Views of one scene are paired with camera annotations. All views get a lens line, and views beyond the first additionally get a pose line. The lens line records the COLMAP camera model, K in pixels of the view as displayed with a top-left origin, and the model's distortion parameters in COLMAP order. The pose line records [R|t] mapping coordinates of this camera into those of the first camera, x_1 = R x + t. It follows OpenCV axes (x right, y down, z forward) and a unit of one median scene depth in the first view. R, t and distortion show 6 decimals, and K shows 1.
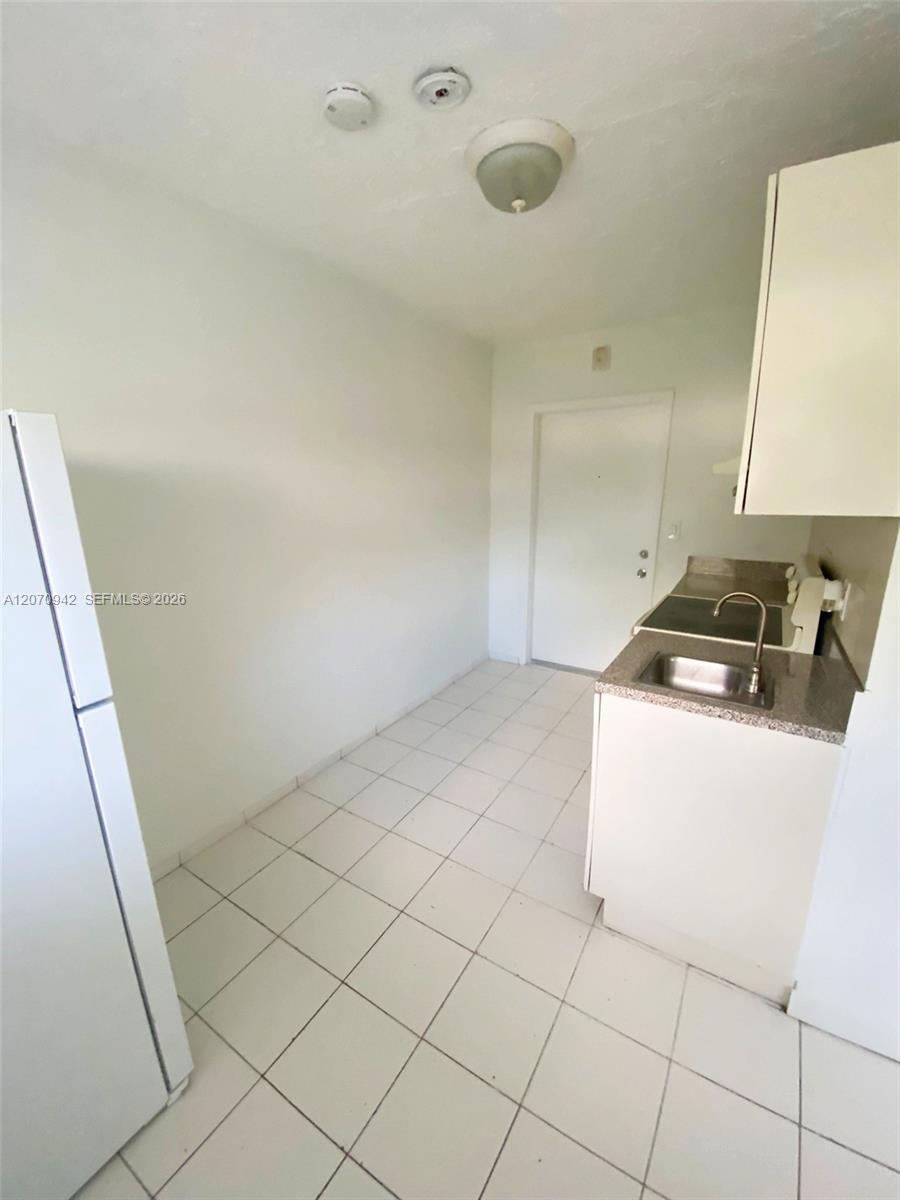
lens RADIAL K [[483.6, 0, 452.1], [0, 483.6, 598.9], [0, 0, 1]] dist [0.001894, -0.001351]
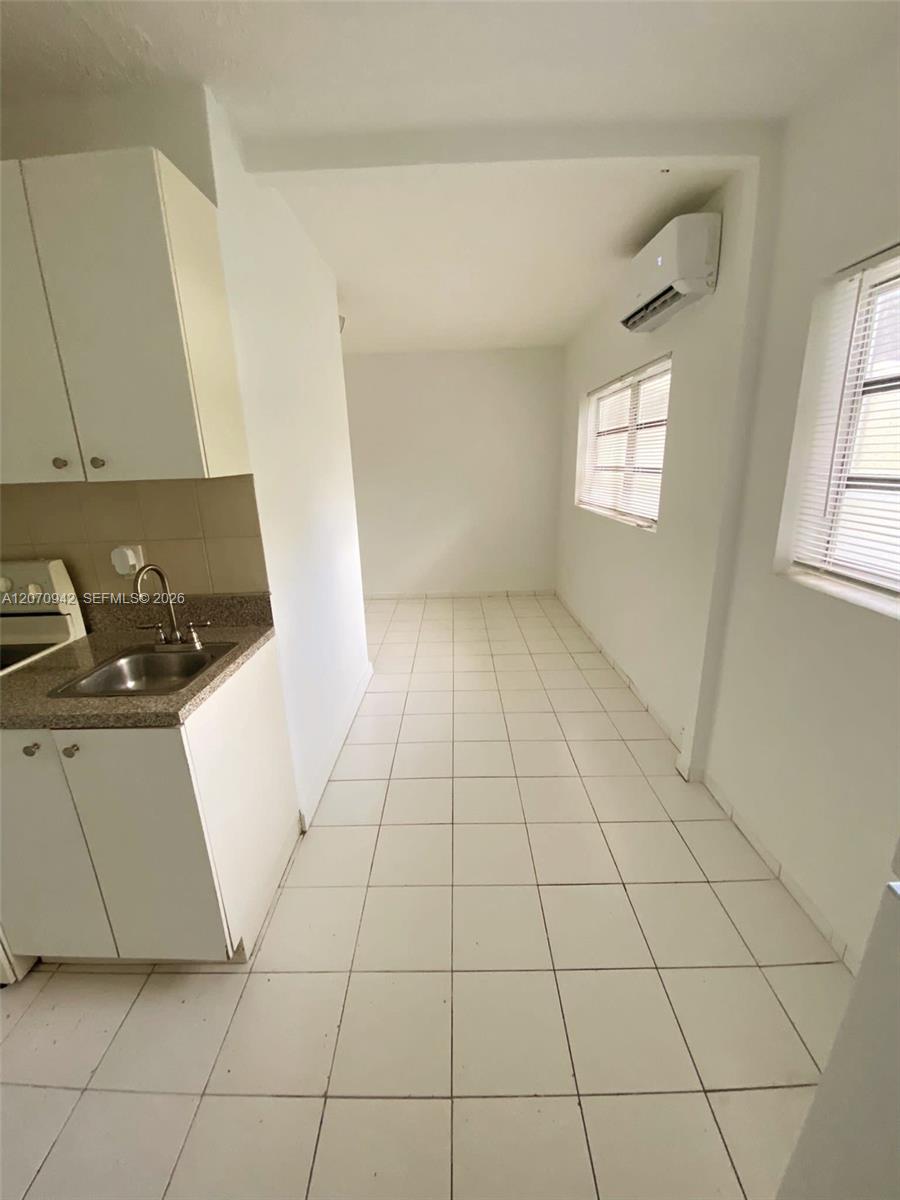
lens RADIAL K [[483.6, 0, 450.5], [0, 483.6, 600.4], [0, 0, 1]] dist [0.001894, -0.001351]
pose [[-0.518901, -0.214601, 0.827459, -0.476303], [0.238984, 0.892960, 0.381457, -0.159734], [-0.820748, 0.395688, -0.412072, 0.836416]]
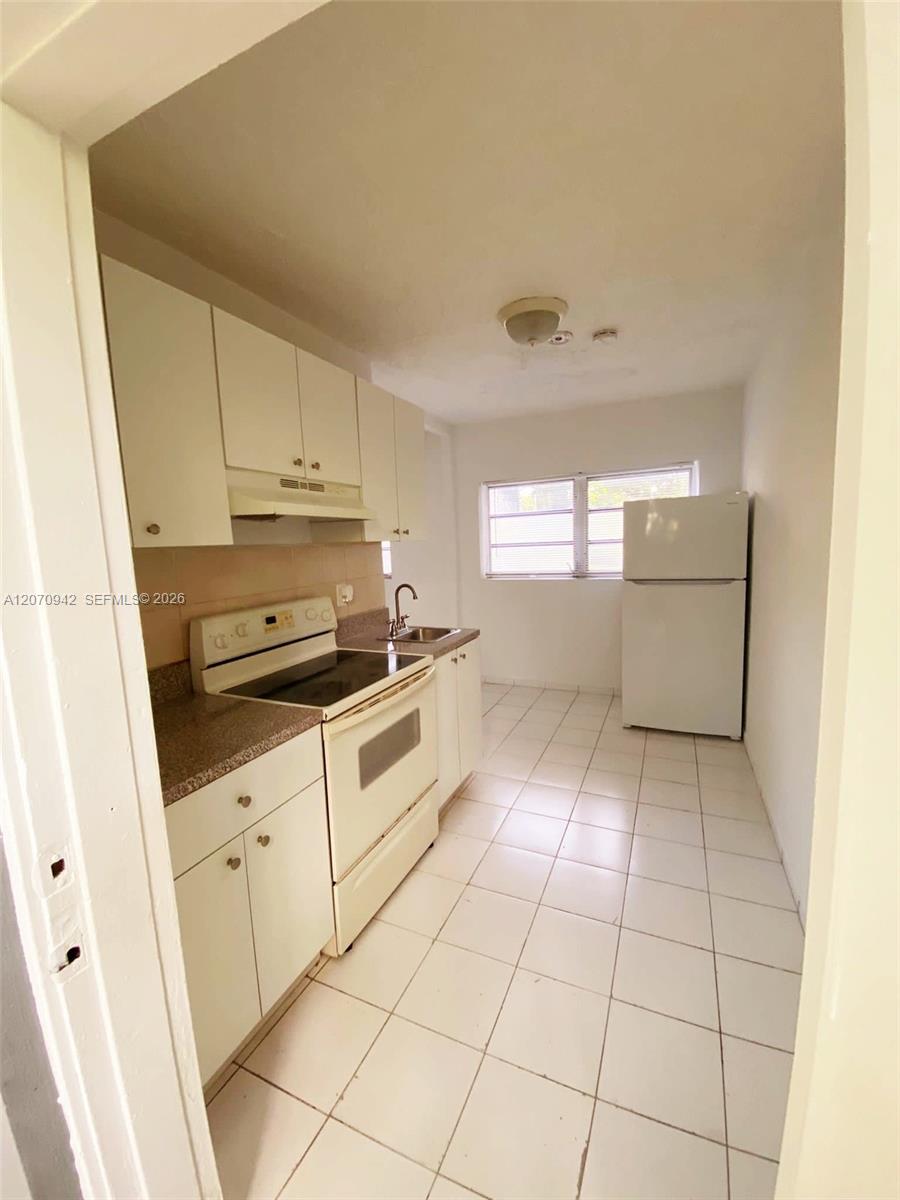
lens RADIAL K [[483.6, 0, 452.3], [0, 483.6, 595.7], [0, 0, 1]] dist [0.001894, -0.001351]
pose [[-0.990852, 0.057084, -0.122284, 0.562262], [0.010897, 0.937015, 0.349118, -0.548792], [0.134511, 0.344592, -0.929066, 2.454738]]
